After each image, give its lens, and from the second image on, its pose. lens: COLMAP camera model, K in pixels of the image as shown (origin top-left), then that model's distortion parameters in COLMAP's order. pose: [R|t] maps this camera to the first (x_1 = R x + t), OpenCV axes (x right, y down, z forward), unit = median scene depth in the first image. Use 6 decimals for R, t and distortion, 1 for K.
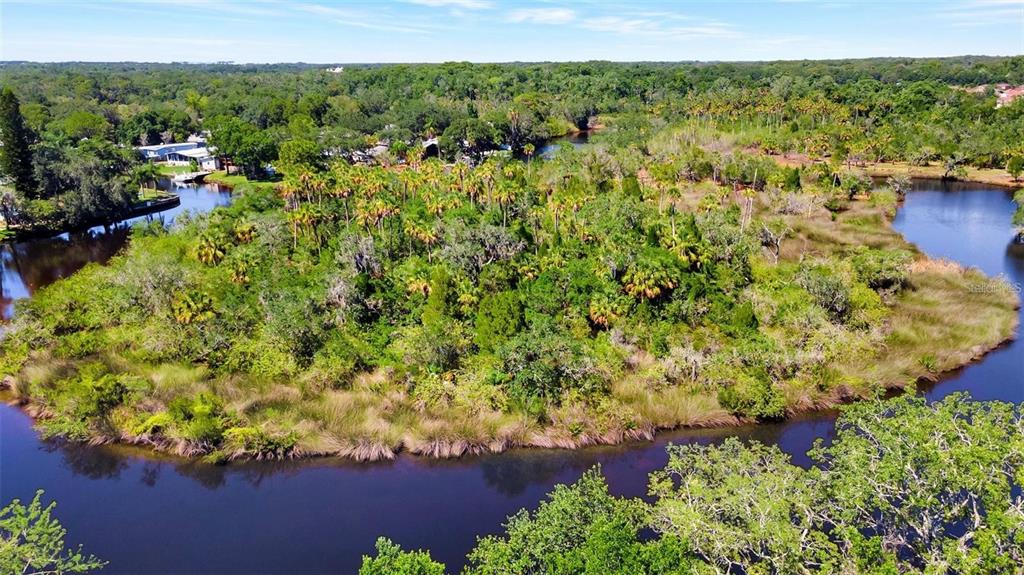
lens RADIAL K [[756.4, 0, 512.0], [0, 756.4, 287.5], [0, 0, 1]] dist [0.010858, 0.004851]
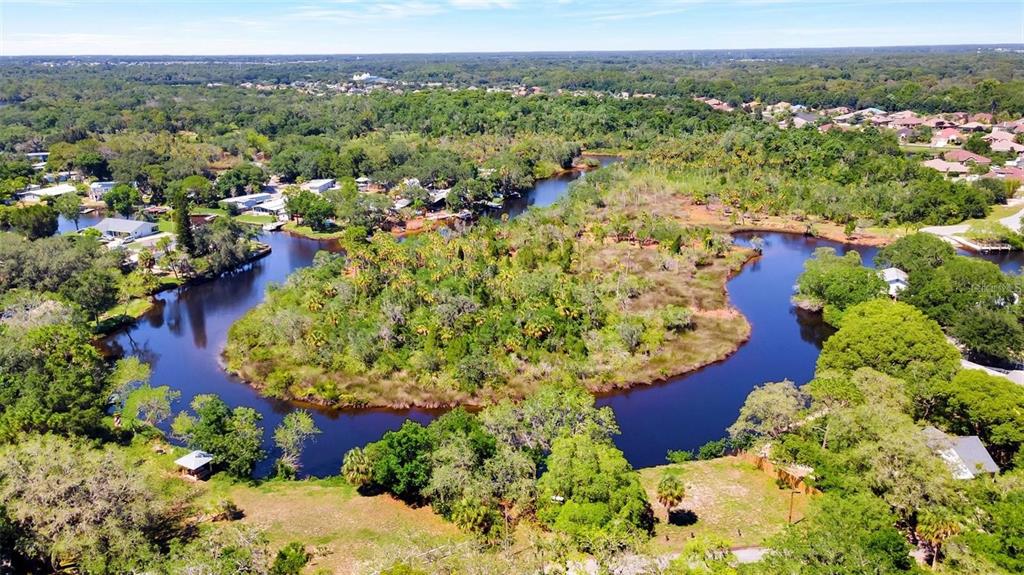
lens RADIAL K [[756.4, 0, 512.0], [0, 756.4, 287.5], [0, 0, 1]] dist [0.010858, 0.004851]
pose [[0.999527, 0.015384, -0.026614, 0.096066], [-0.014949, 0.999753, 0.016465, -0.086082], [0.026861, -0.016059, 0.999510, -0.587123]]
